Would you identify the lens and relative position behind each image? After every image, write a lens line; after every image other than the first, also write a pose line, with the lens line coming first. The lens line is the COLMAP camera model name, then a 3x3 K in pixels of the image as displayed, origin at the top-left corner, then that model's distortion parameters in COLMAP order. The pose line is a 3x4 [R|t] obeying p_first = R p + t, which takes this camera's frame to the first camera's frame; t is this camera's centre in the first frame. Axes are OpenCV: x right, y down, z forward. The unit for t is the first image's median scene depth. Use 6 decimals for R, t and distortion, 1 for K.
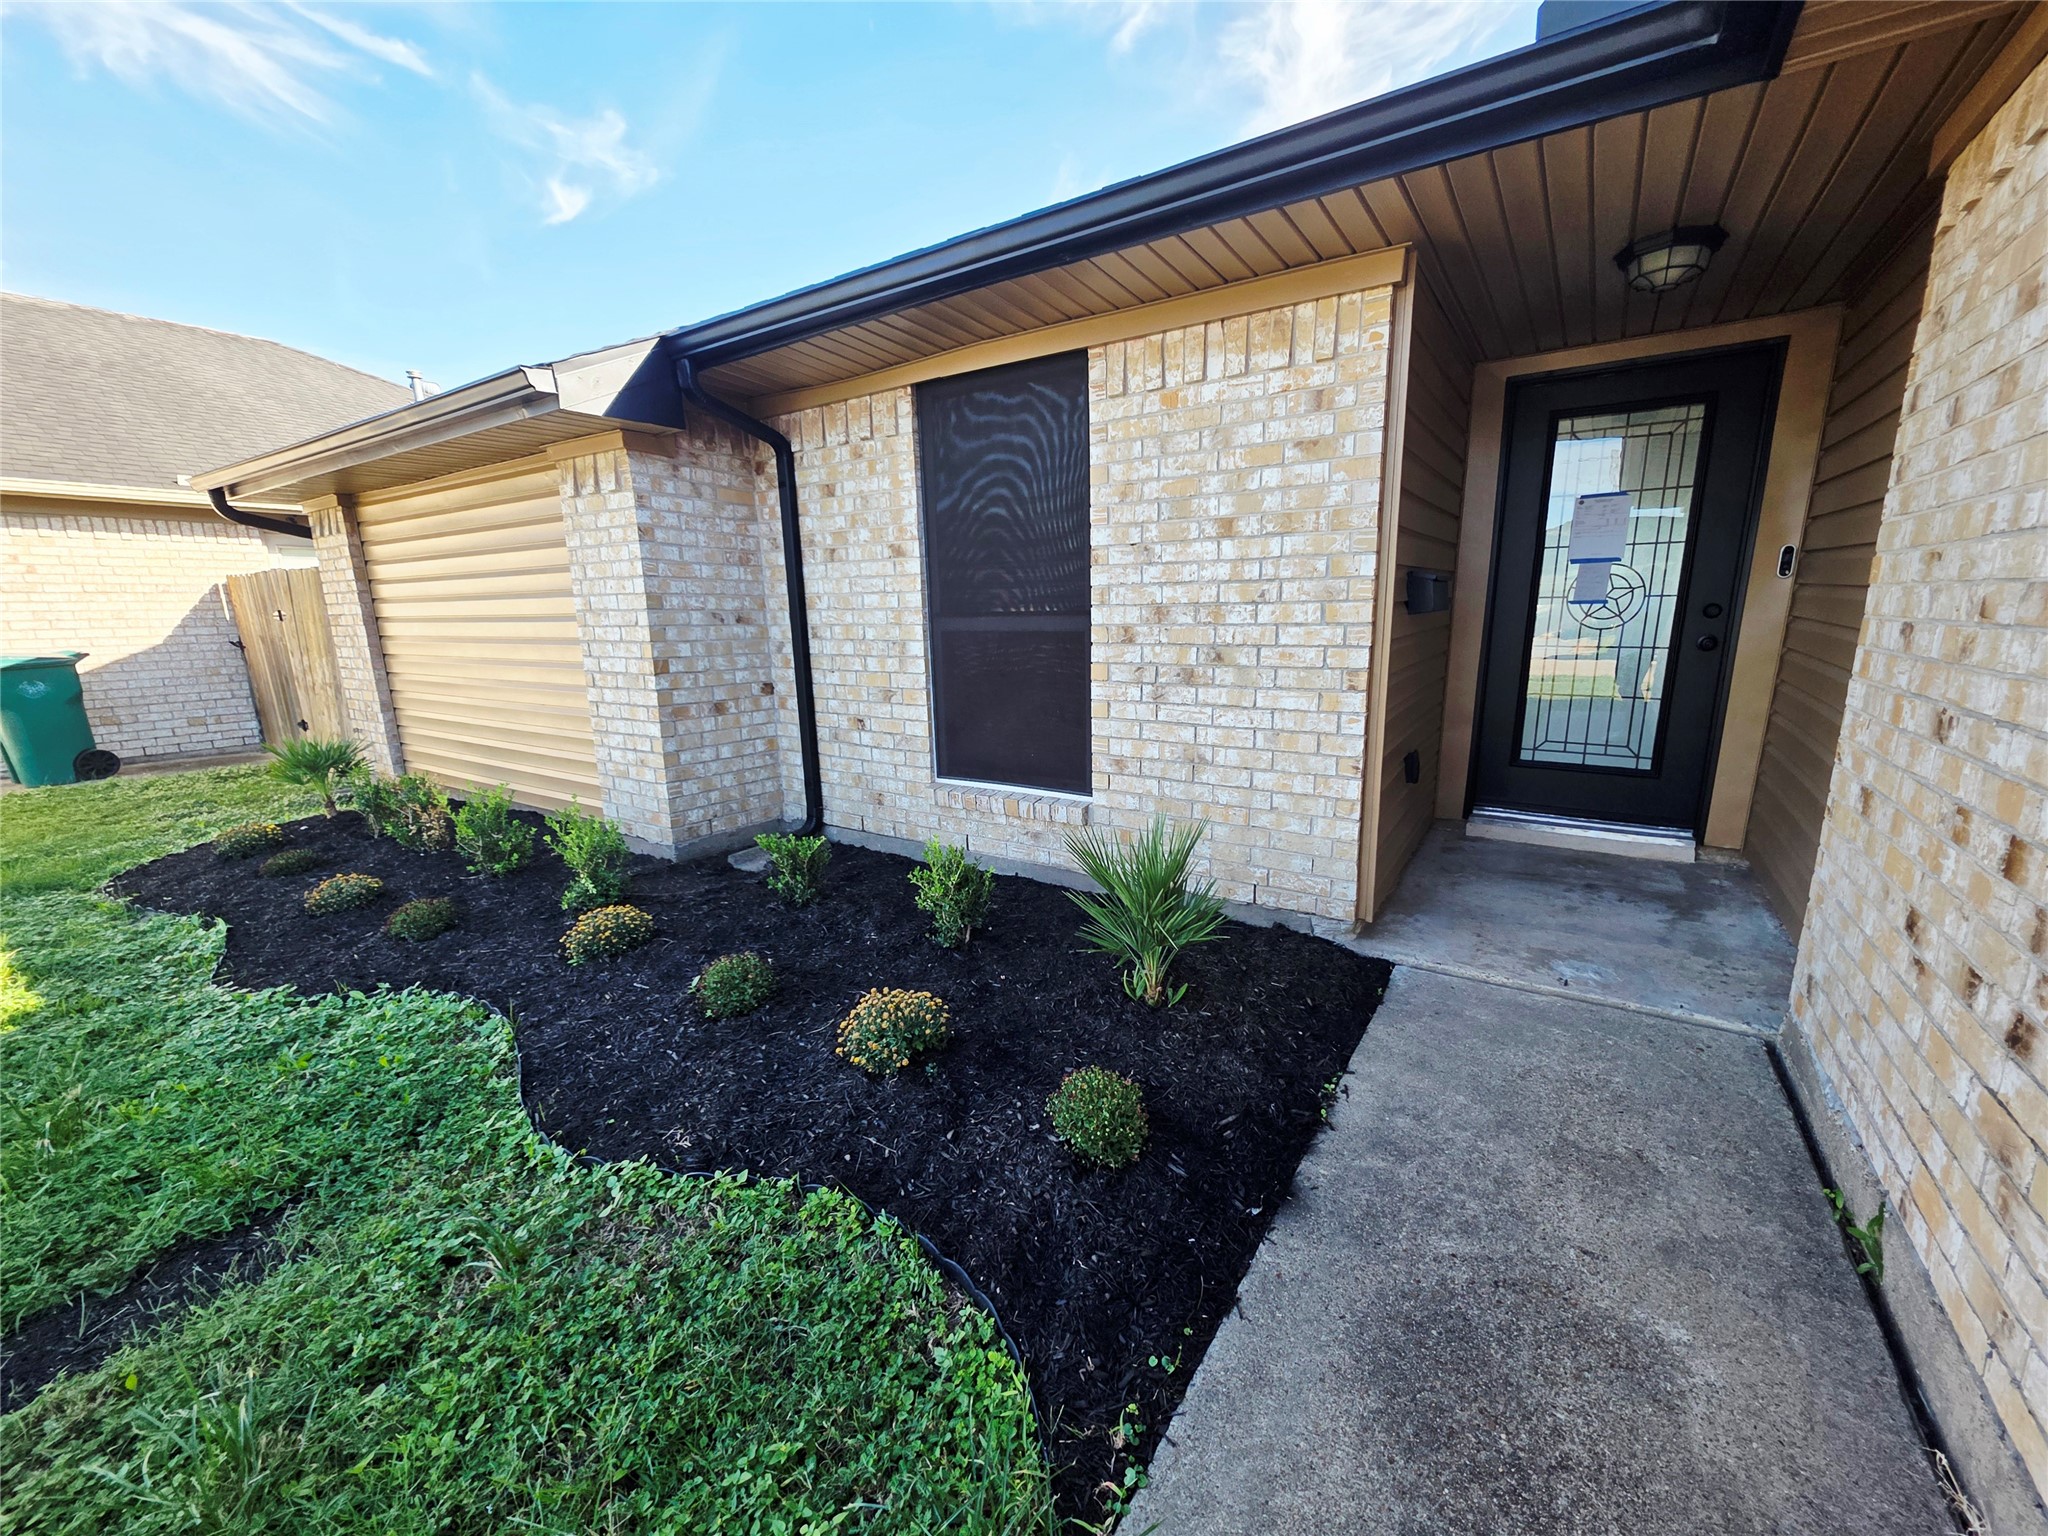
lens RADIAL K [[820.2, 0, 1028.4], [0, 820.2, 776.8], [0, 0, 1]] dist [0.000355, 0.000315]
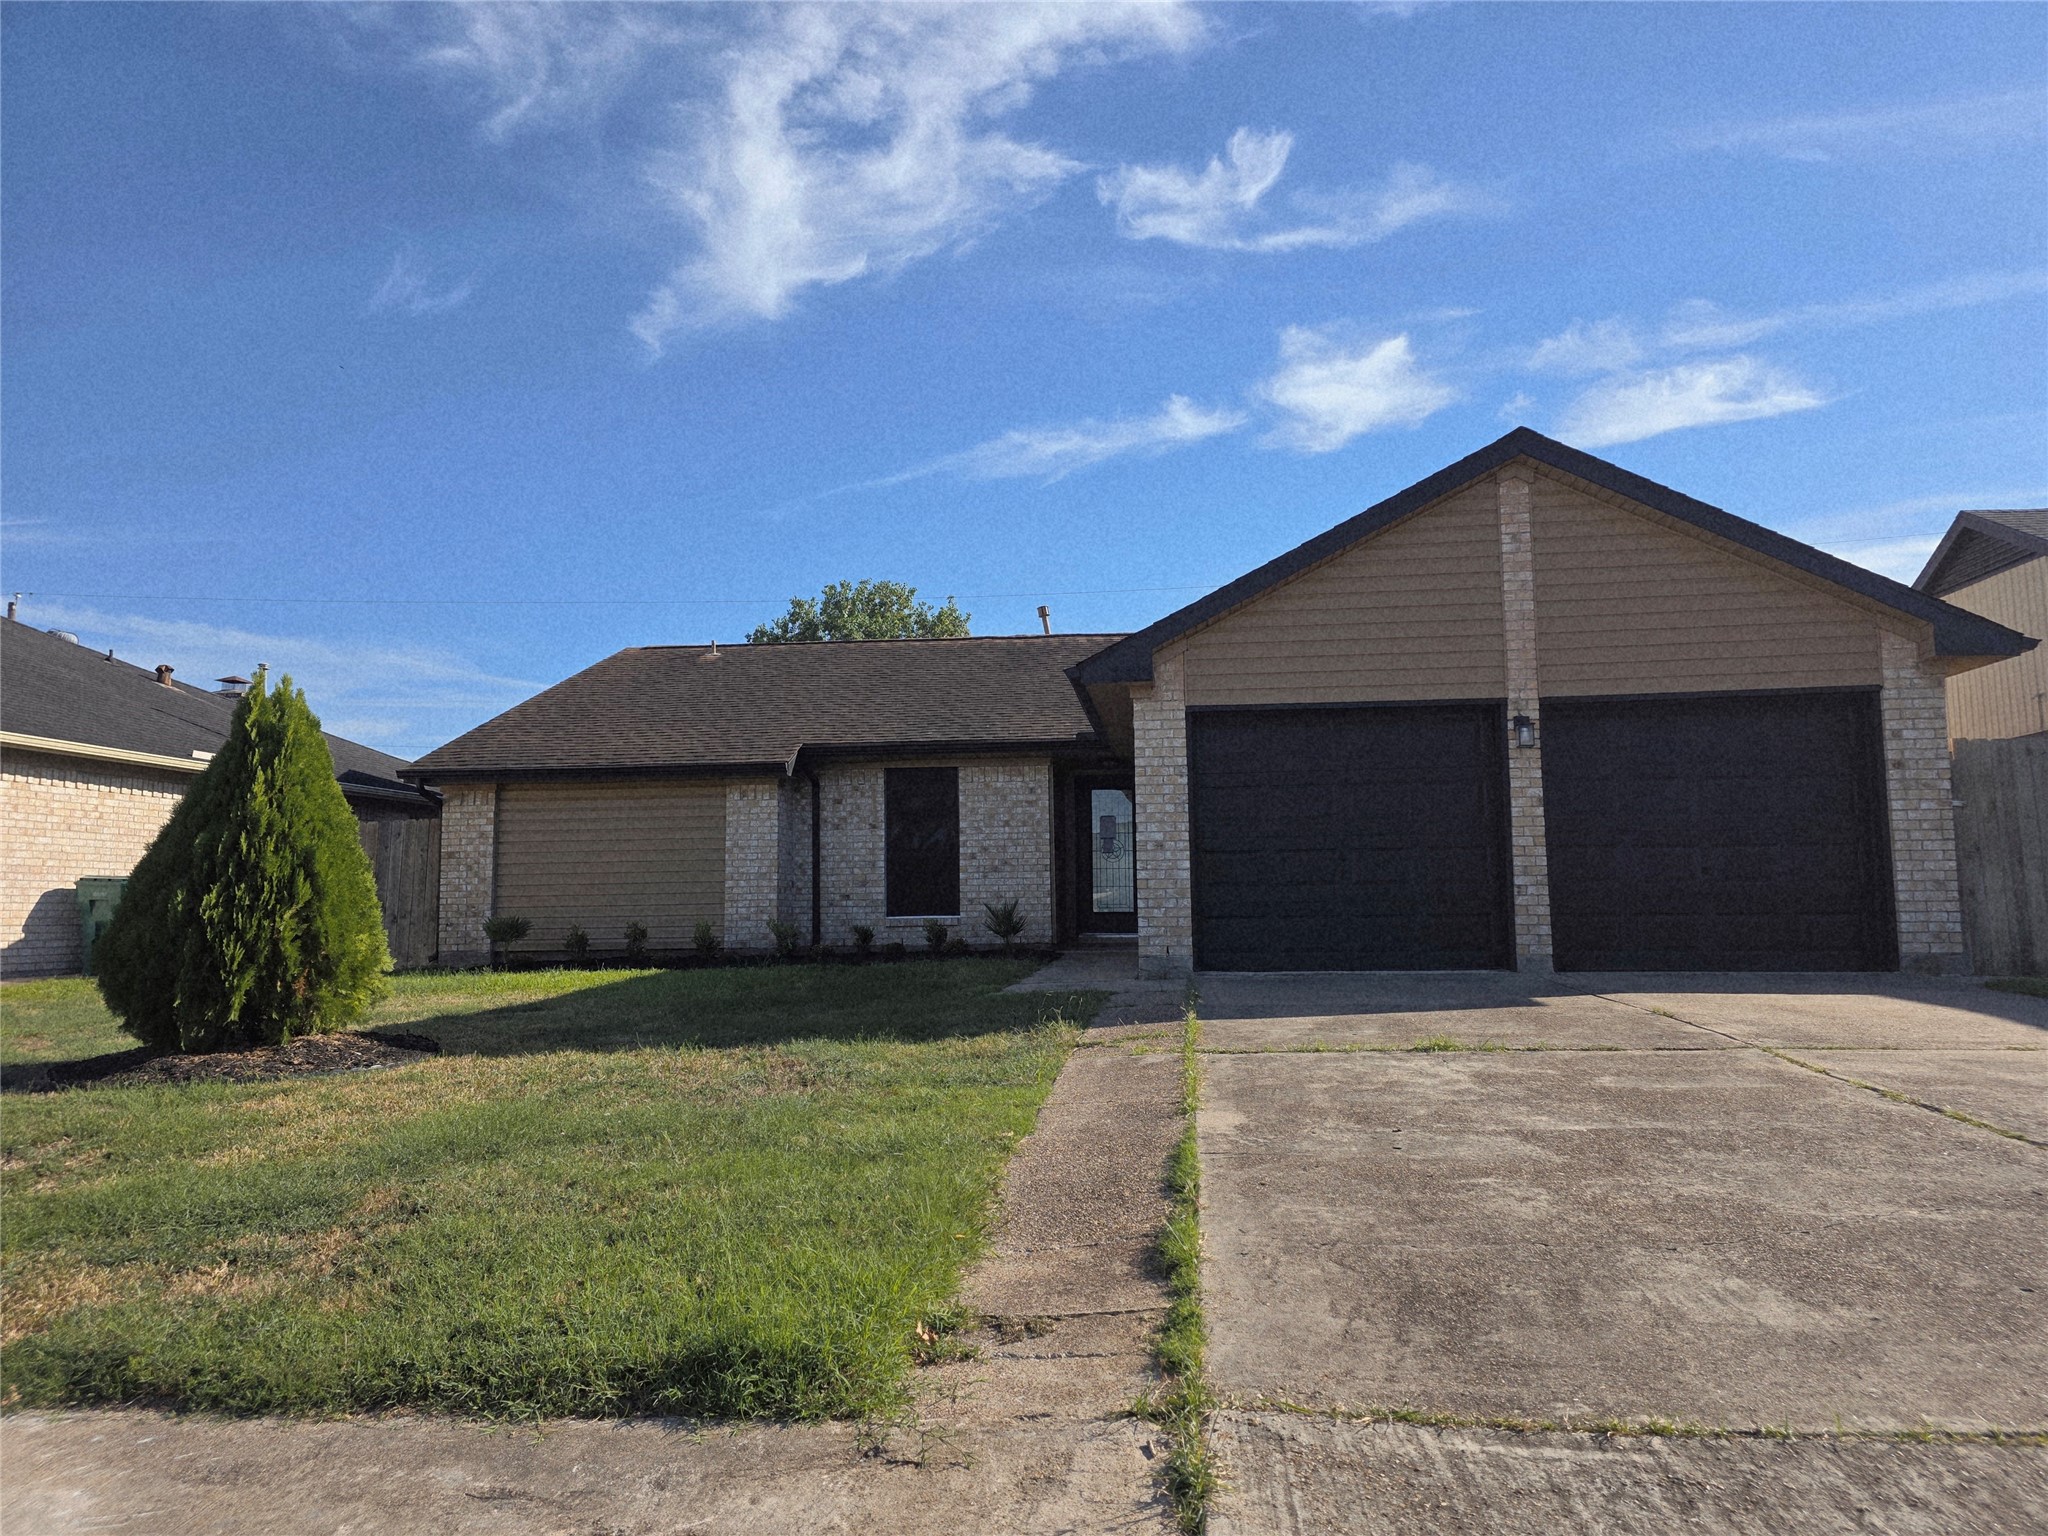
lens RADIAL K [[1374.1, 0, 1024.2], [0, 1374.1, 768.5], [0, 0, 1]] dist [-0.000158, -0.000005]
pose [[0.879774, 0.053921, 0.472324, -1.737329], [0.095929, 0.952972, -0.287475, 0.810255], [-0.465613, 0.298222, 0.833228, -2.776962]]
